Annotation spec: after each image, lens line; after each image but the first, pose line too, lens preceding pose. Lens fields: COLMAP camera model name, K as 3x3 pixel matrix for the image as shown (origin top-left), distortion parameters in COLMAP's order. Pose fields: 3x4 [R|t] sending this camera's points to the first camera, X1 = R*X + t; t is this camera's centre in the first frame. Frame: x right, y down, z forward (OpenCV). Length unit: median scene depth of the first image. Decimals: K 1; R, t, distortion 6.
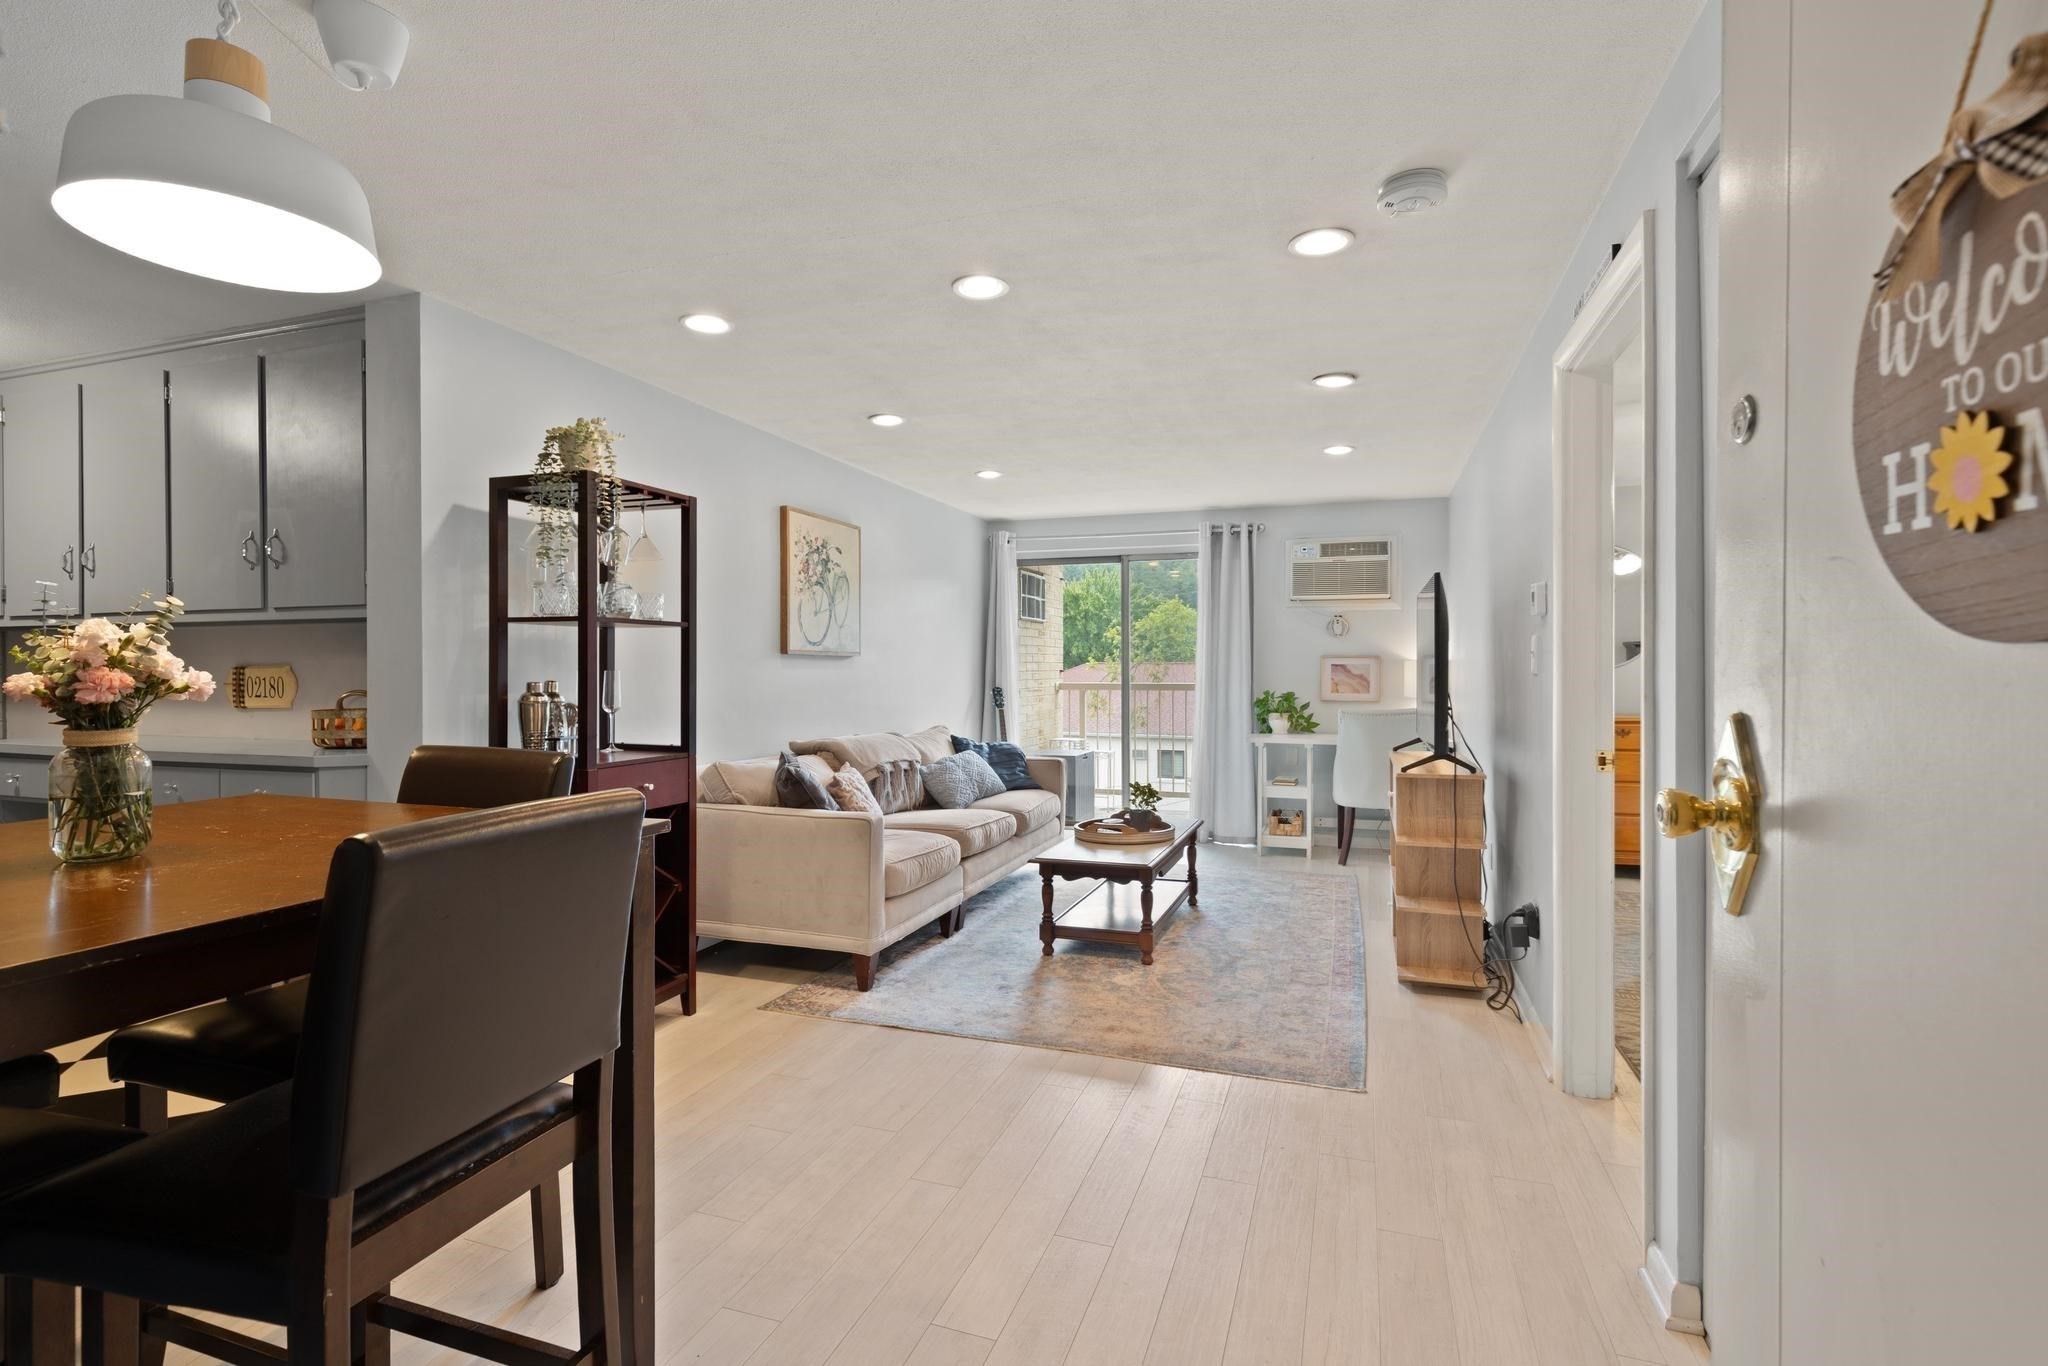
lens RADIAL K [[931.6, 0, 1023.9], [0, 931.6, 672.6], [0, 0, 1]] dist [0.010429, -0.002066]
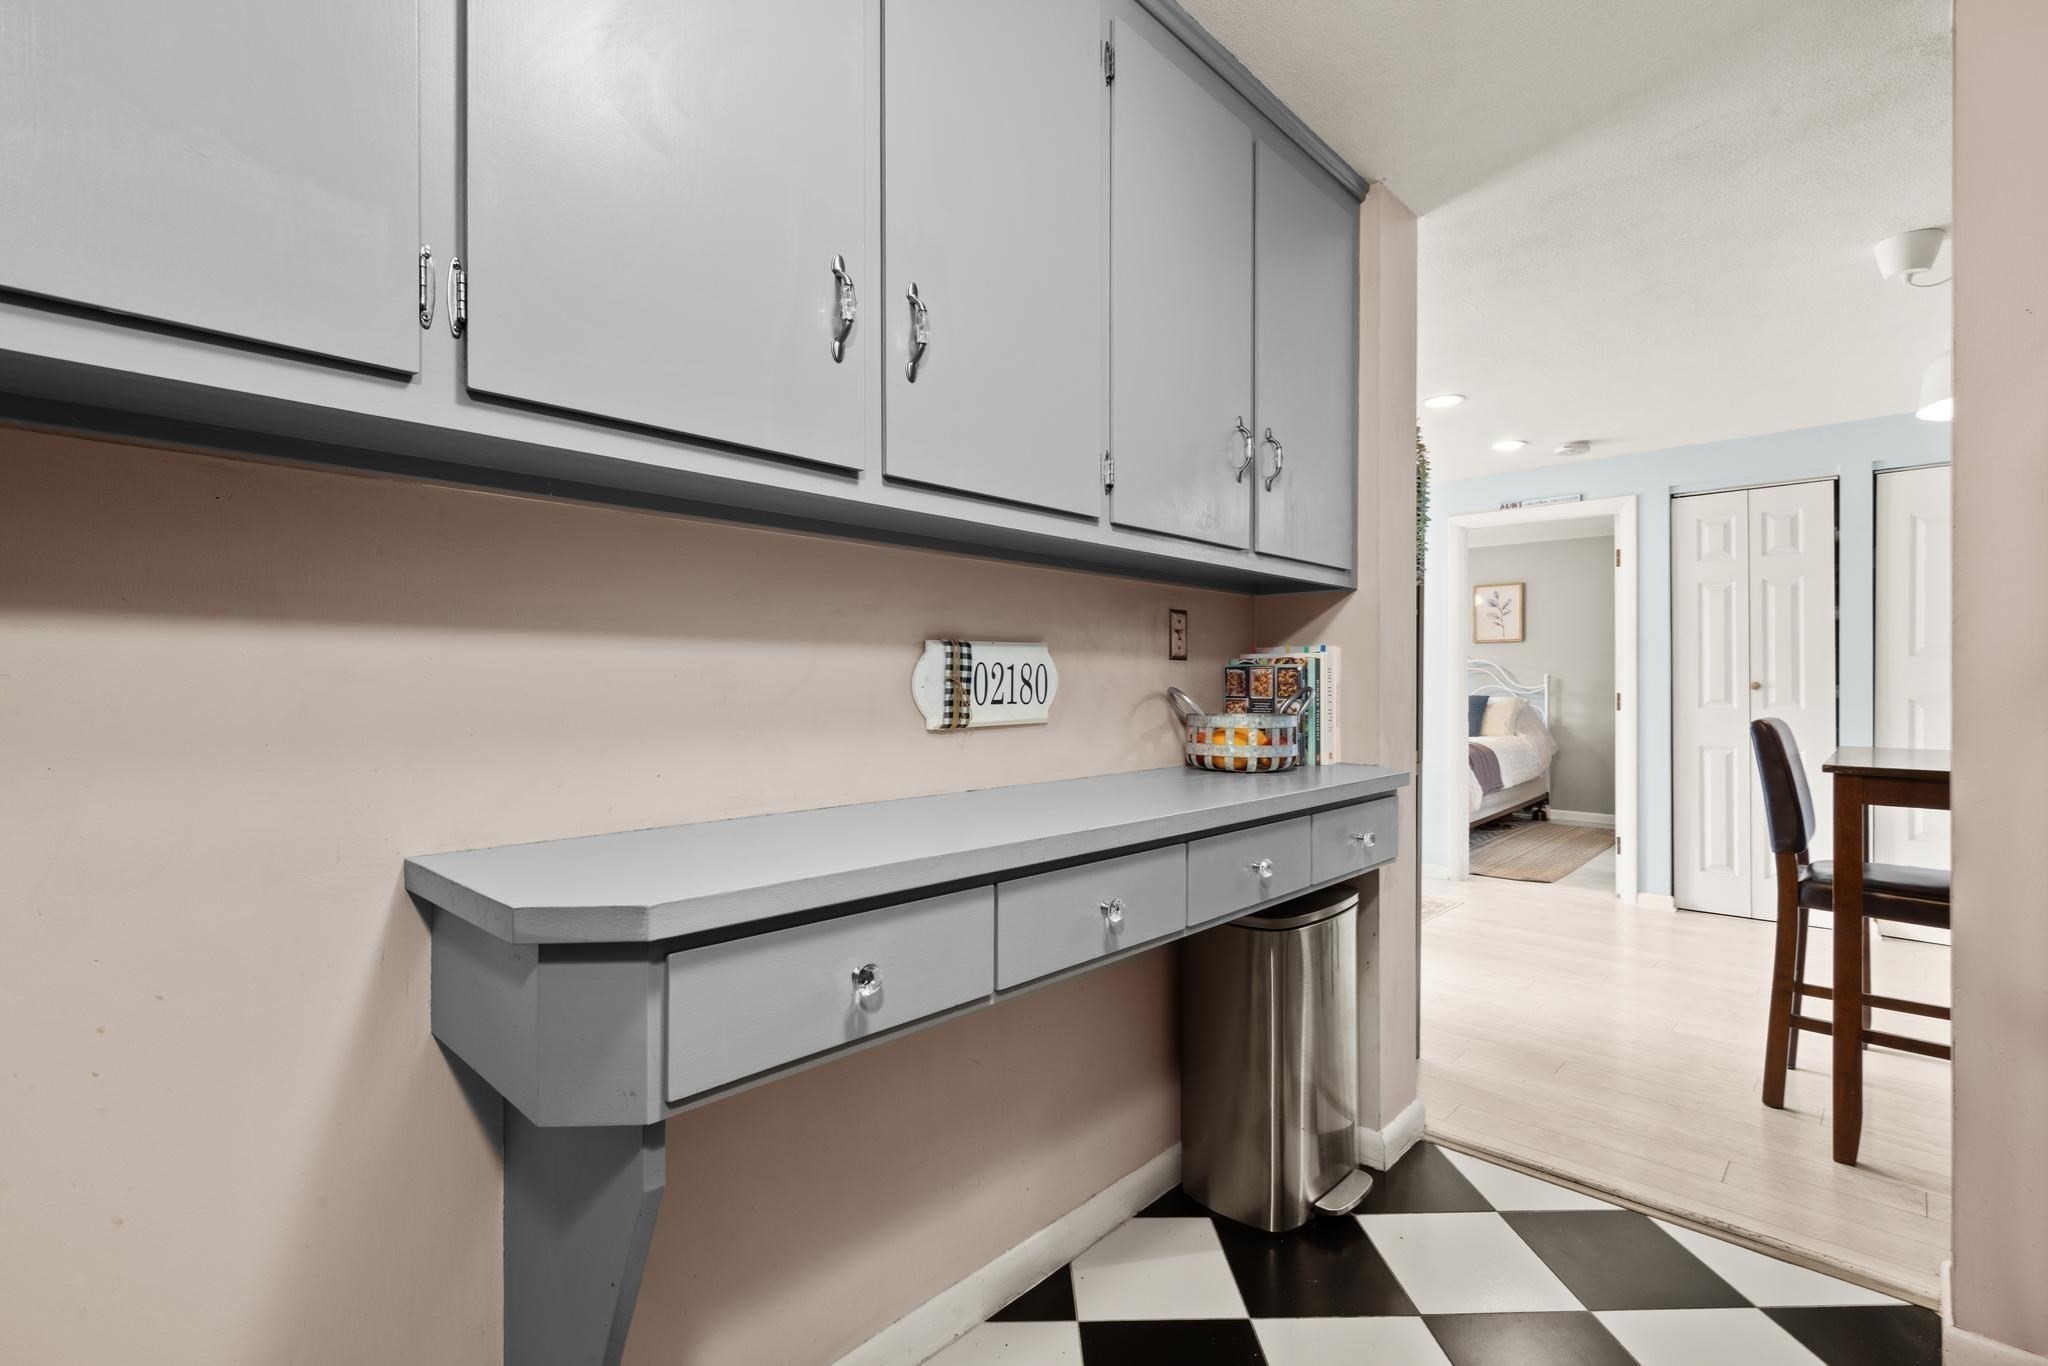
lens RADIAL K [[931.6, 0, 1017.6], [0, 931.6, 681.8], [0, 0, 1]] dist [0.010429, -0.002066]
pose [[0.407423, 0.003928, 0.913231, -0.915252], [0.001464, 0.999987, -0.004954, 0.012295], [-0.913238, 0.003355, 0.407412, 0.572741]]
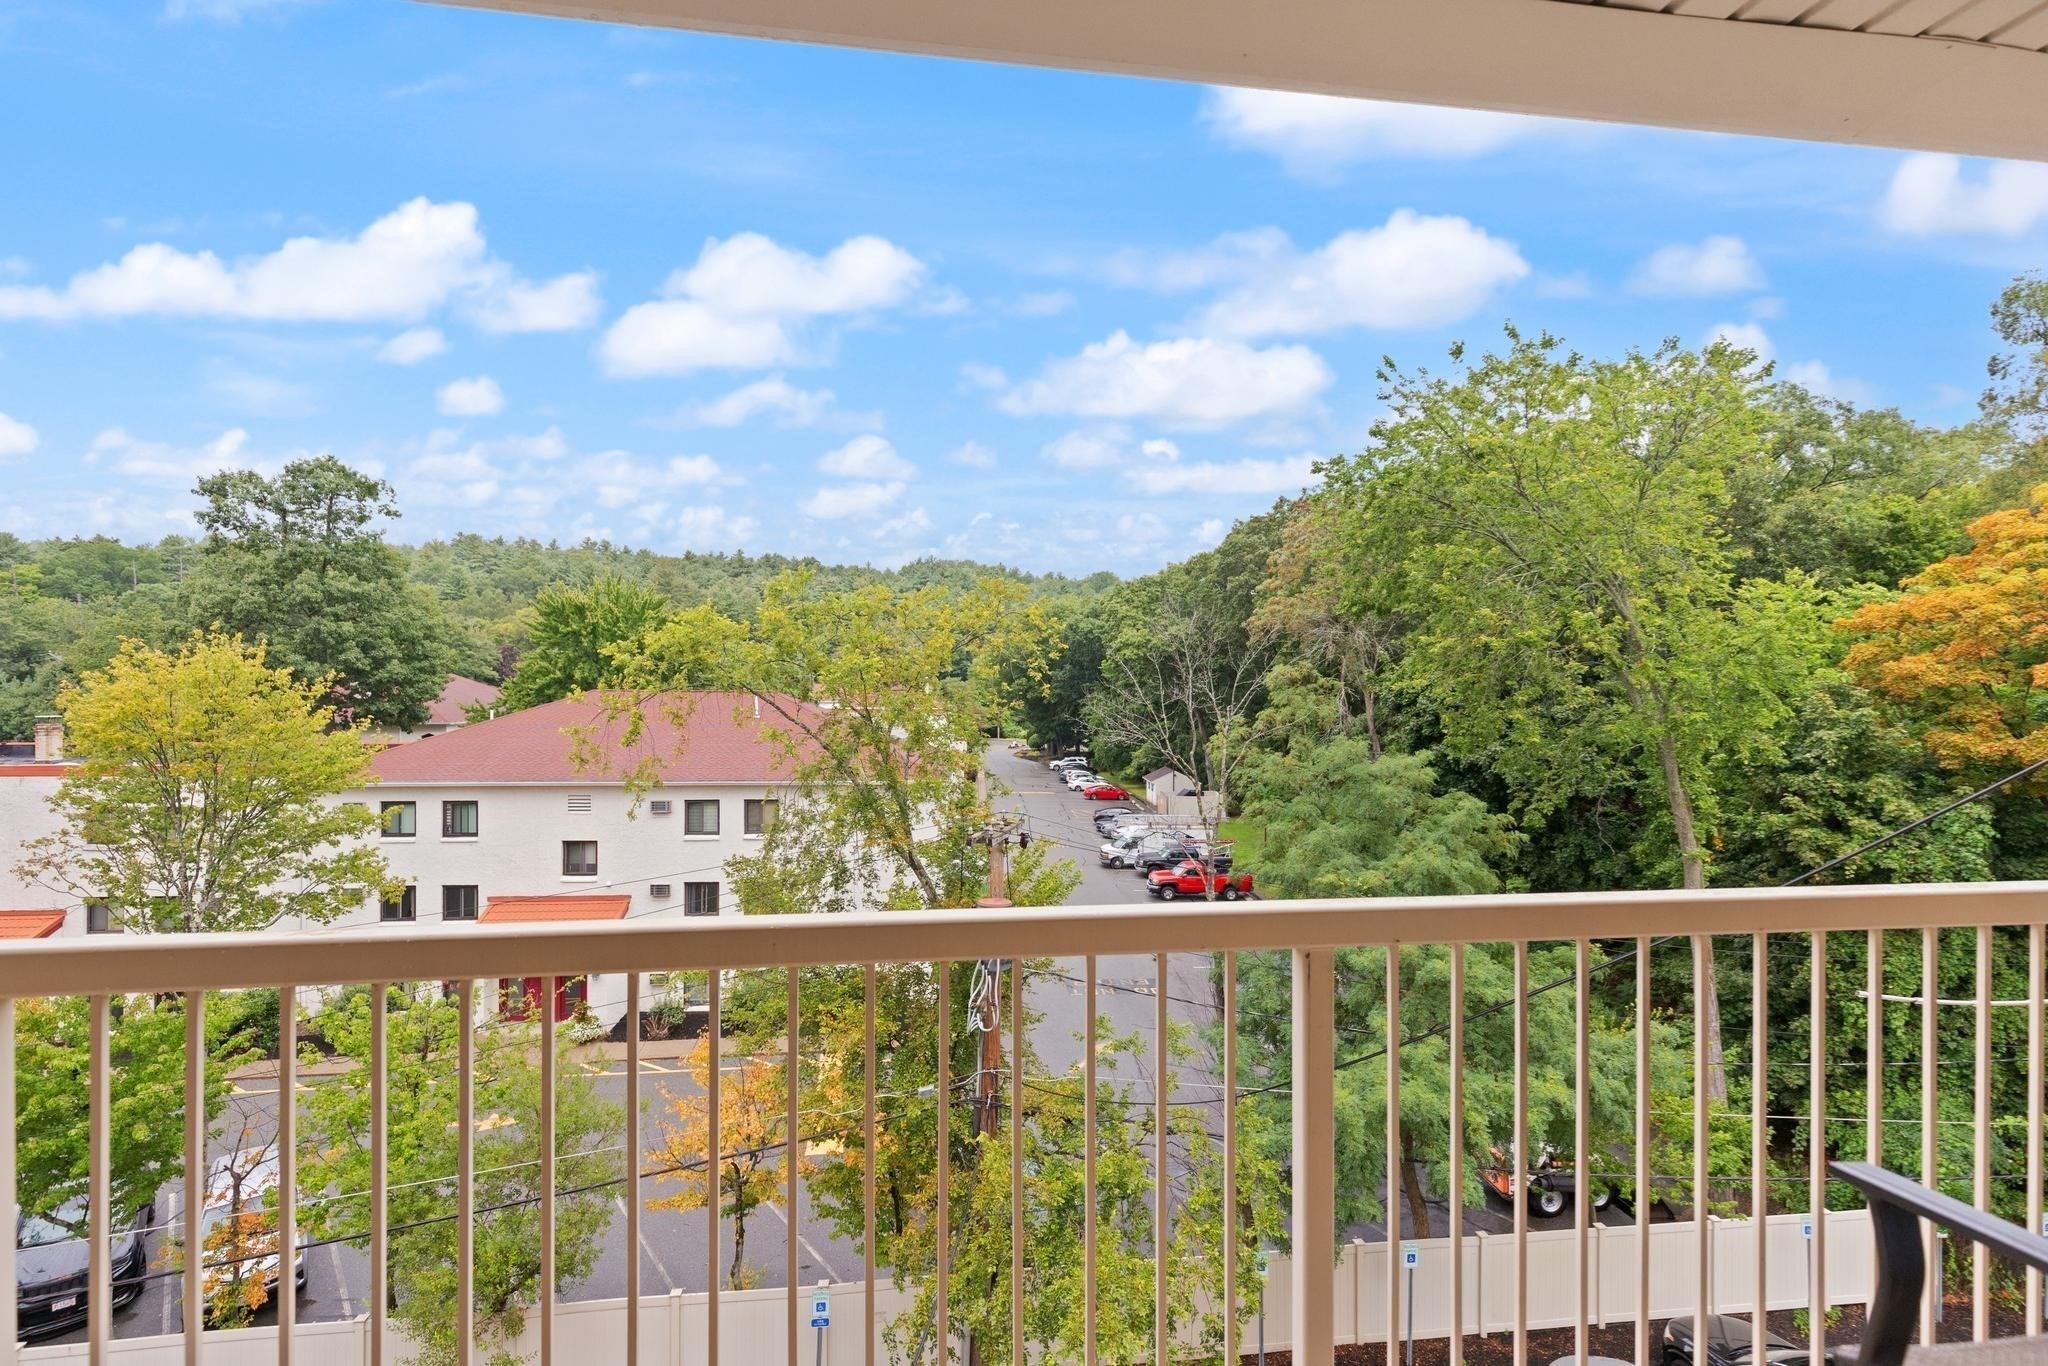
lens RADIAL K [[931.6, 0, 1050.7], [0, 931.6, 694.3], [0, 0, 1]] dist [0.010429, -0.002066]
pose [[0.872417, 0.000552, 0.488762, 0.247518], [0.000585, 0.999997, -0.002172, -0.052948], [-0.488762, 0.002181, 0.872414, 1.413418]]
